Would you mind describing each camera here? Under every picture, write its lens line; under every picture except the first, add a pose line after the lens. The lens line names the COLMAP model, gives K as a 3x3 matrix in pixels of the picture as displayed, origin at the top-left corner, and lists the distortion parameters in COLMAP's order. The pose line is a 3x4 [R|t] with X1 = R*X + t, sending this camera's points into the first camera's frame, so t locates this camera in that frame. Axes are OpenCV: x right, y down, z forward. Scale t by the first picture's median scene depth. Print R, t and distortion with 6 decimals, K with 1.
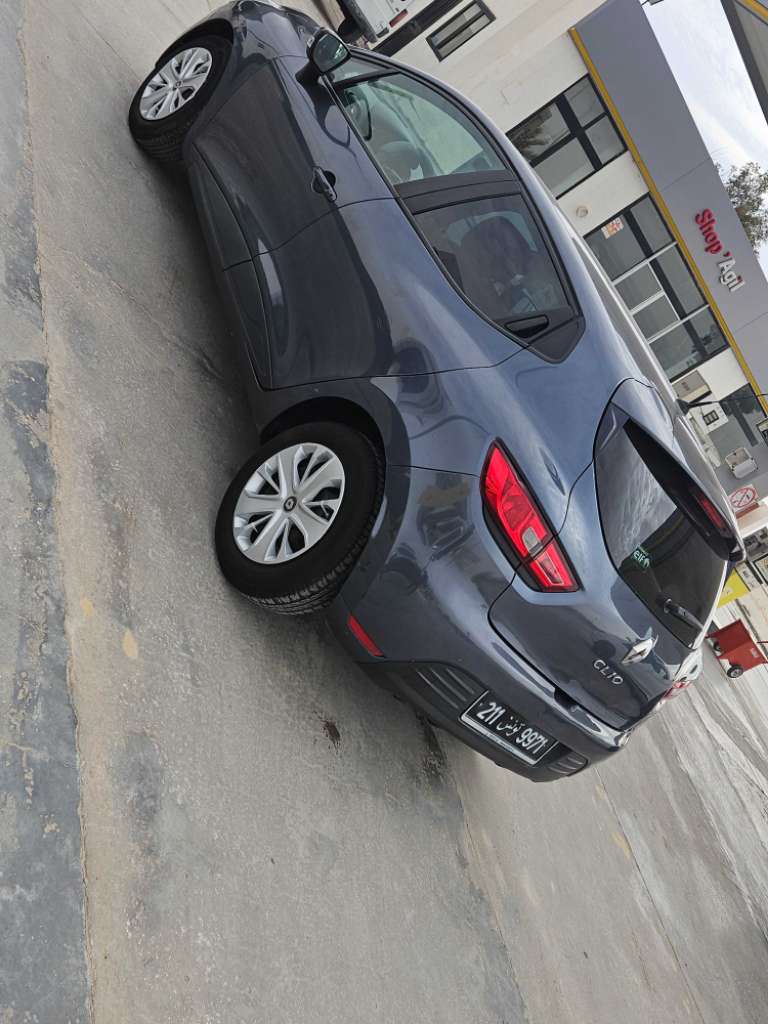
lens RADIAL K [[1100.7, 0, 379.6], [0, 1100.7, 510.5], [0, 0, 1]] dist [0.072691, 0.000000]
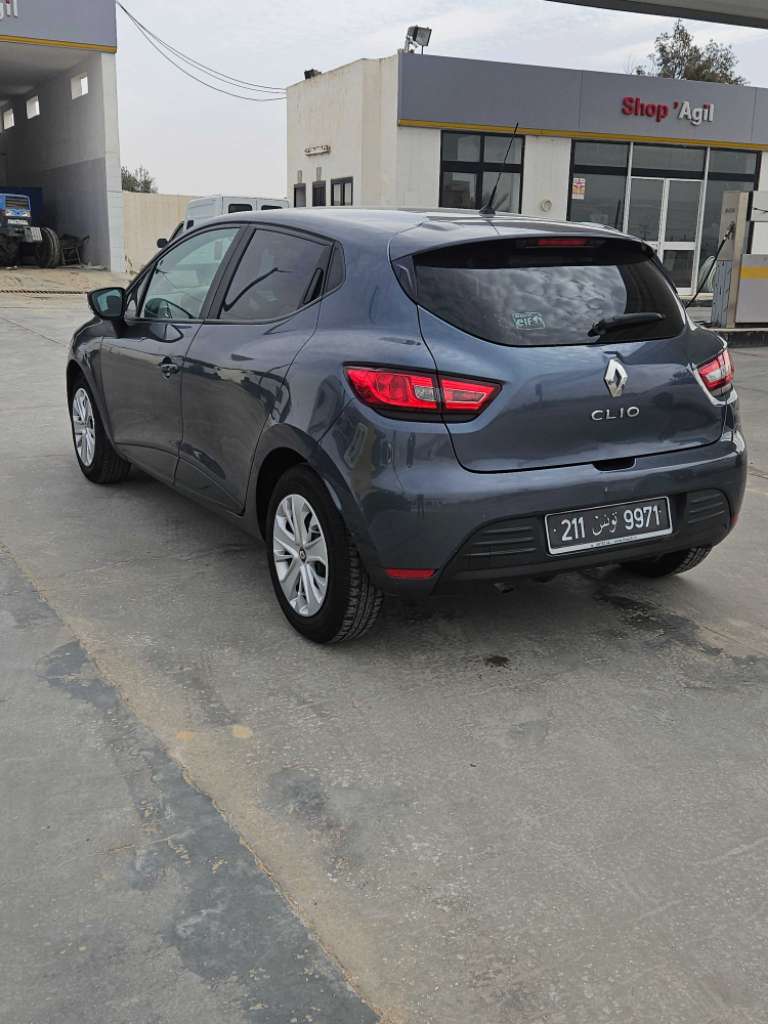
lens RADIAL K [[1100.7, 0, 392.0], [0, 1100.7, 516.0], [0, 0, 1]] dist [0.072691, 0.000000]
pose [[0.593843, -0.789403, -0.155546, 0.169965], [0.748478, 0.612938, -0.253155, 0.309465], [0.295181, 0.033912, 0.954839, -0.025748]]
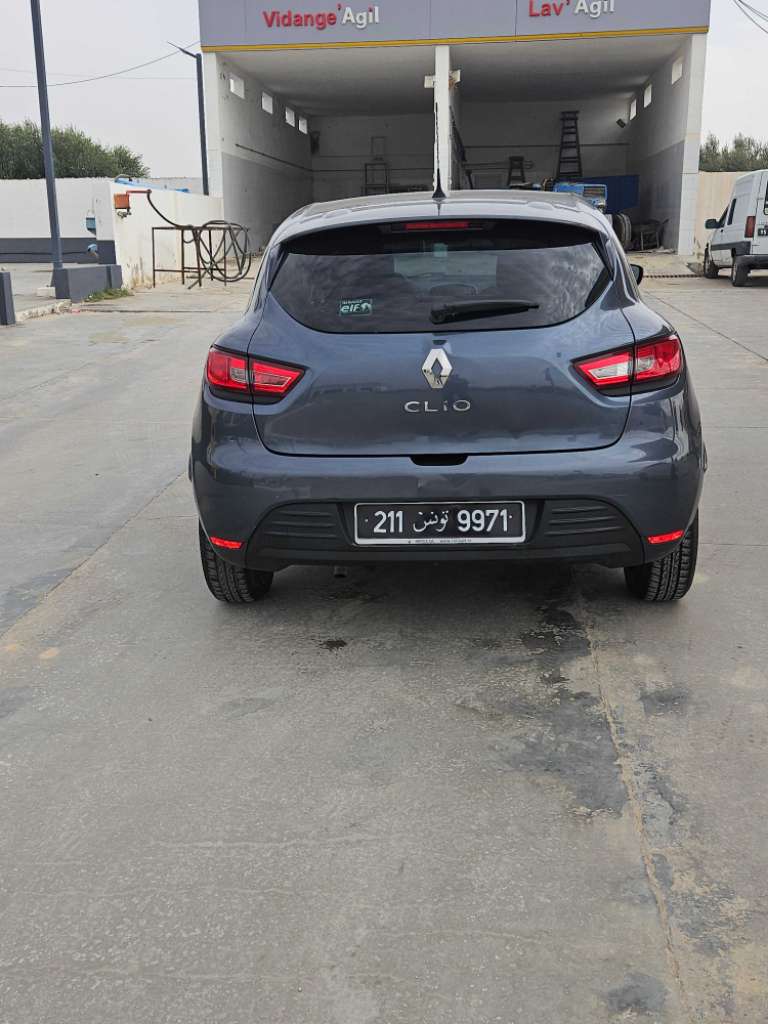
lens RADIAL K [[1100.7, 0, 379.7], [0, 1100.7, 506.9], [0, 0, 1]] dist [0.072691, 0.000000]
pose [[0.479219, -0.723246, -0.497257, 0.601020], [0.401226, 0.684405, -0.608775, 0.776031], [0.780619, 0.092224, 0.618165, 0.379122]]
